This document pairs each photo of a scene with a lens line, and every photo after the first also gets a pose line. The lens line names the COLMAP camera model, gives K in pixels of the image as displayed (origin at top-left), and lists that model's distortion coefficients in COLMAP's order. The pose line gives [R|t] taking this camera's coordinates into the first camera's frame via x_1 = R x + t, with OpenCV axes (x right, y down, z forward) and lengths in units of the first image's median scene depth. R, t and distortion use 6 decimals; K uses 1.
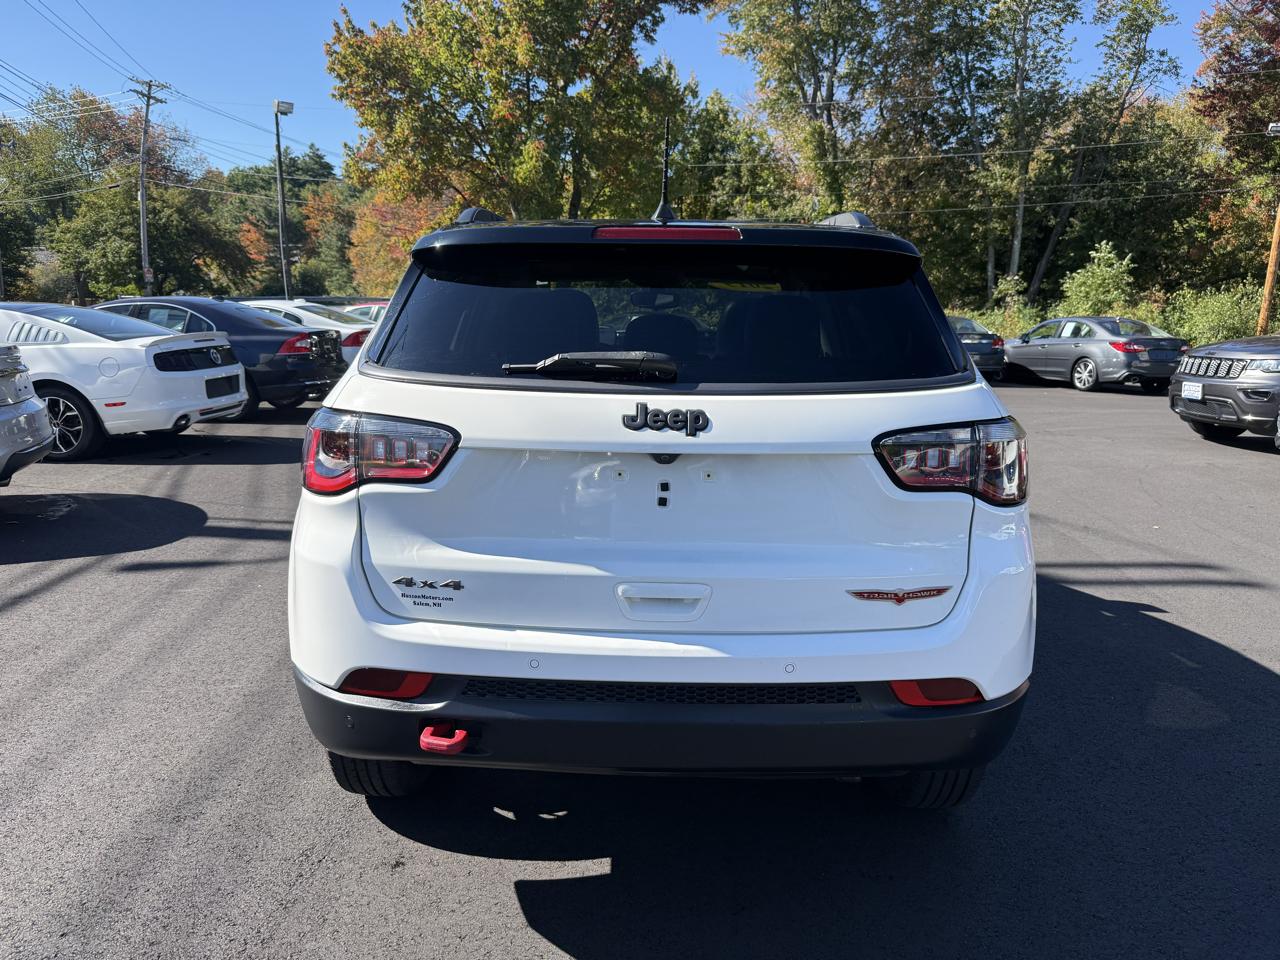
lens RADIAL K [[909.1, 0, 645.2], [0, 909.1, 484.0], [0, 0, 1]] dist [0.044925, -0.053618]
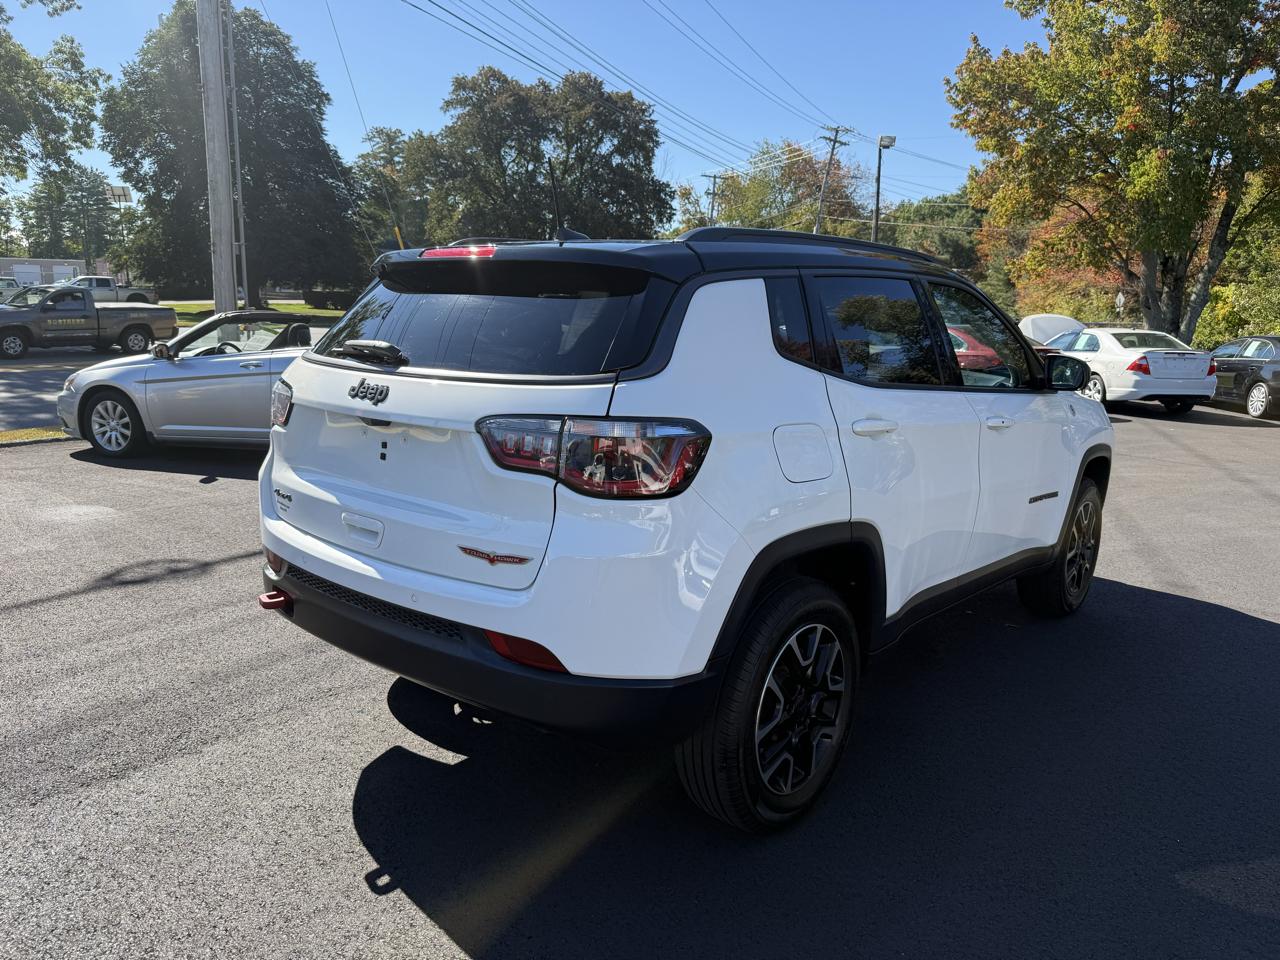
lens RADIAL K [[909.1, 0, 645.2], [0, 909.1, 484.0], [0, 0, 1]] dist [0.044925, -0.053618]
pose [[0.779920, 0.126158, -0.613033, 1.142658], [-0.141587, 0.989646, 0.023530, -0.025478], [0.609654, 0.068446, 0.789707, 0.195681]]
